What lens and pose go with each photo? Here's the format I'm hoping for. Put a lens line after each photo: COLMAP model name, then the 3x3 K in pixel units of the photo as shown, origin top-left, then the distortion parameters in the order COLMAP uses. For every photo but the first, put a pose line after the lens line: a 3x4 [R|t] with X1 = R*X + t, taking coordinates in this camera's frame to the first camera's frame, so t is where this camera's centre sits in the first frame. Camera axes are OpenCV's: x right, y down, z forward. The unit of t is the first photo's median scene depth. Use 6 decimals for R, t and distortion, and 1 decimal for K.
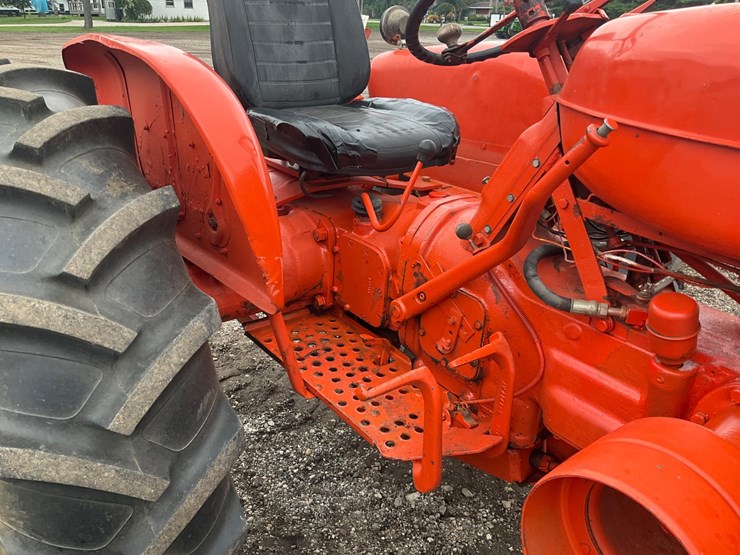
lens RADIAL K [[608.8, 0, 369.0], [0, 608.8, 280.0], [0, 0, 1]] dist [0.070405, -0.129101]
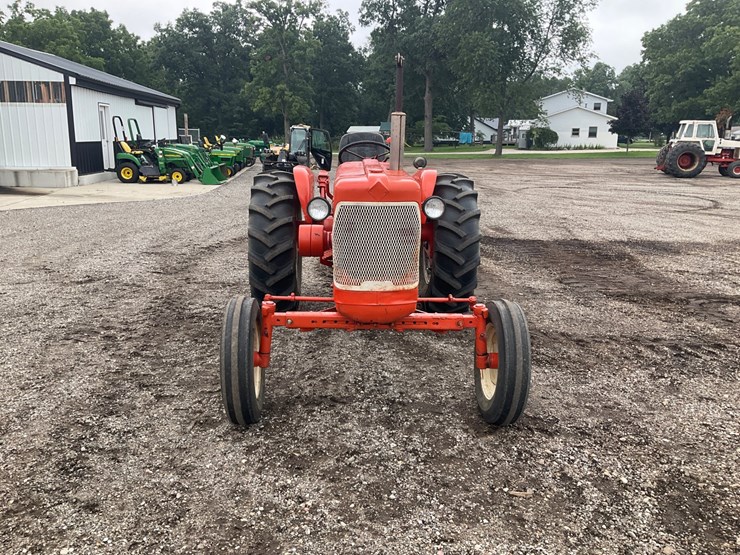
lens RADIAL K [[608.8, 0, 369.0], [0, 608.8, 280.0], [0, 0, 1]] dist [0.070405, -0.129101]
pose [[0.804911, 0.117486, -0.581649, 1.607459], [-0.223355, 0.968102, -0.113543, 0.481909], [0.549756, 0.221306, 0.805476, -1.276427]]
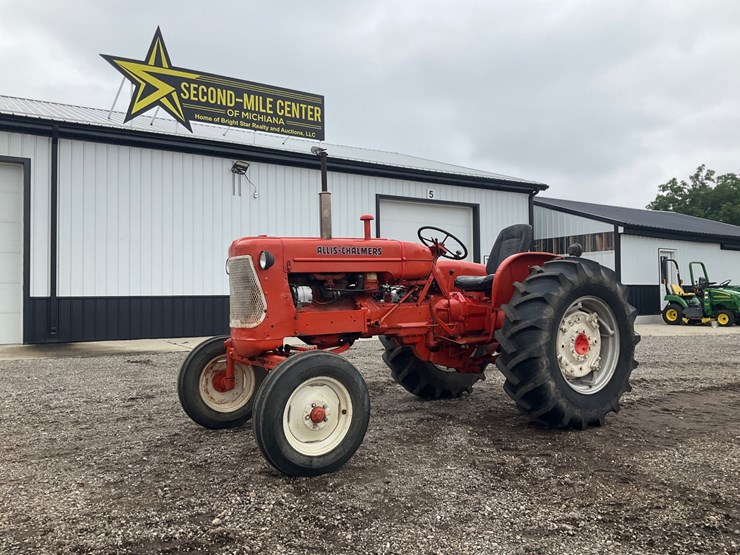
lens RADIAL K [[609.1, 0, 370.0], [0, 609.1, 277.5], [0, 0, 1]] dist [0.100049, -0.219355]
pose [[-0.106926, -0.060126, -0.992447, 2.666916], [-0.385176, 0.922731, -0.014404, 0.024535], [0.916628, 0.380727, -0.121823, 0.641950]]
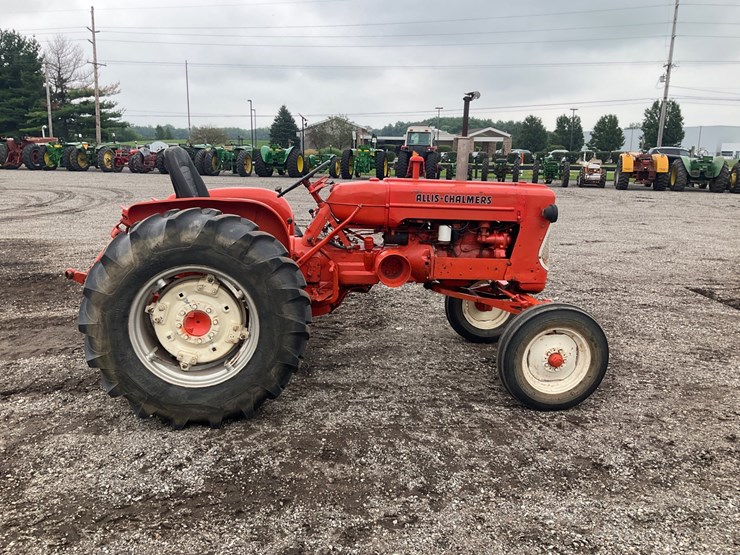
lens RADIAL K [[608.8, 0, 369.0], [0, 608.8, 280.0], [0, 0, 1]] dist [0.070405, -0.129101]
pose [[0.548085, -0.197266, 0.812828, -1.552285], [0.331305, 0.943507, 0.005584, 0.142814], [-0.768011, 0.266233, 0.582477, -0.776141]]
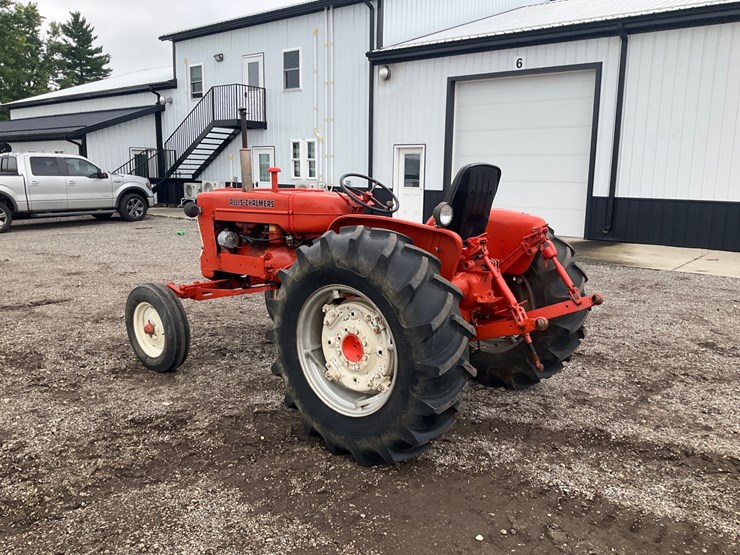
lens RADIAL K [[608.8, 0, 369.0], [0, 608.8, 280.0], [0, 0, 1]] dist [0.070405, -0.129101]
pose [[-0.980324, -0.007616, -0.197250, 0.558660], [-0.114674, 0.835318, 0.537674, -1.142593], [0.160671, 0.549714, -0.819755, 2.457202]]
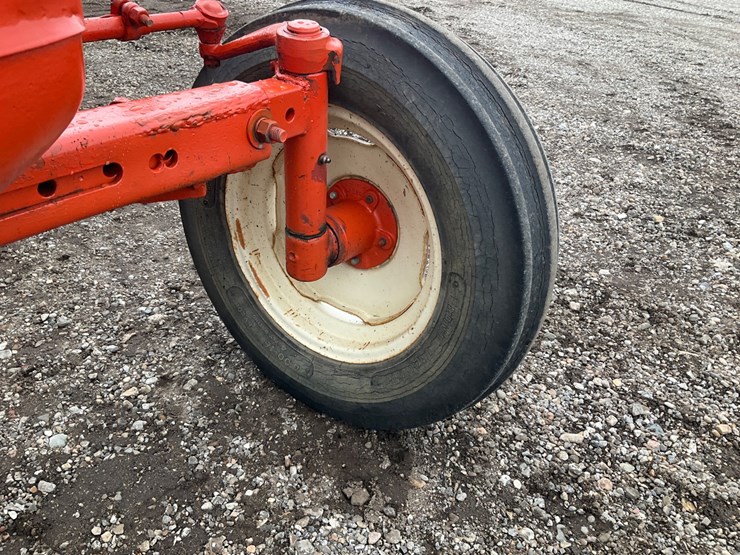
lens RADIAL K [[614.6, 0, 370.0], [0, 614.6, 277.5], [0, 0, 1]] dist [0.039289, -0.068524]
pose [[0.959245, -0.097031, 0.265394, 0.779228], [0.051293, 0.983384, 0.174141, 0.372573], [-0.277881, -0.153431, 0.948283, -0.088655]]
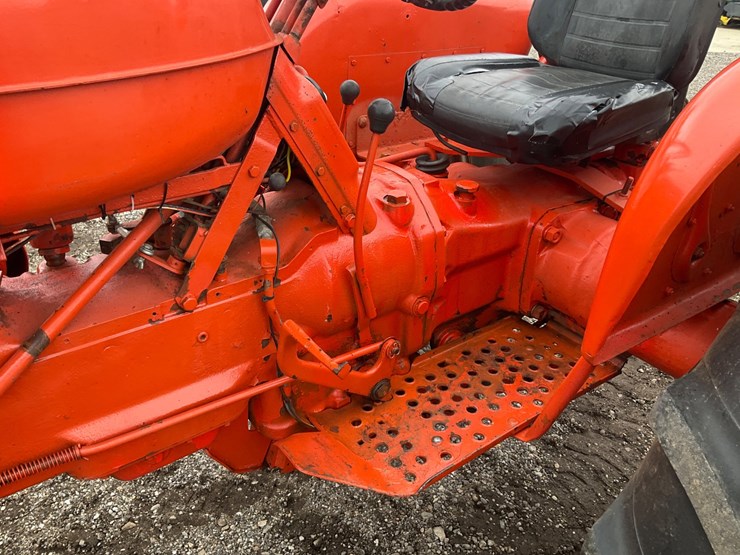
lens RADIAL K [[614.6, 0, 370.0], [0, 614.6, 277.5], [0, 0, 1]] dist [0.039289, -0.068524]
pose [[-0.037683, 0.450199, -0.892133, 0.655486], [-0.434100, 0.796754, 0.420404, -0.241083], [0.900076, 0.403117, 0.165408, 0.602449]]
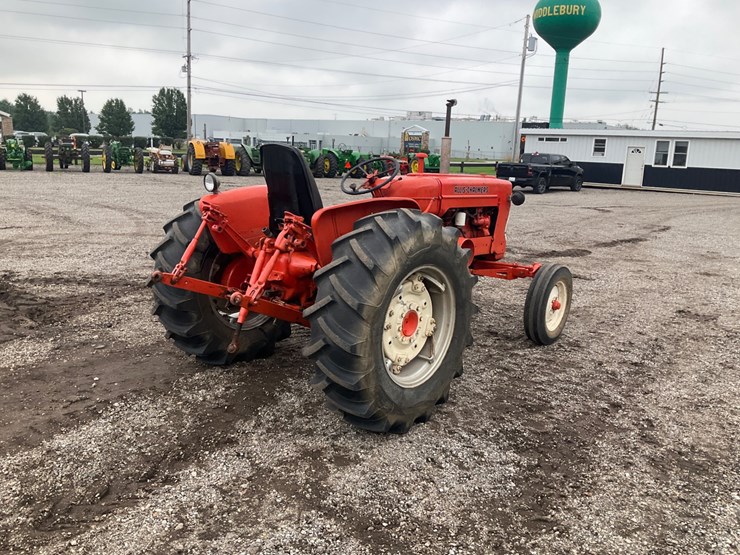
lens RADIAL K [[605.7, 0, 370.2], [0, 605.7, 281.2], [0, 0, 1]] dist [0.094457, -0.188379]
pose [[-0.184511, -0.248000, 0.951027, -2.035222], [0.347070, 0.888857, 0.299124, -0.572524], [-0.919510, 0.385264, -0.077931, 0.874276]]
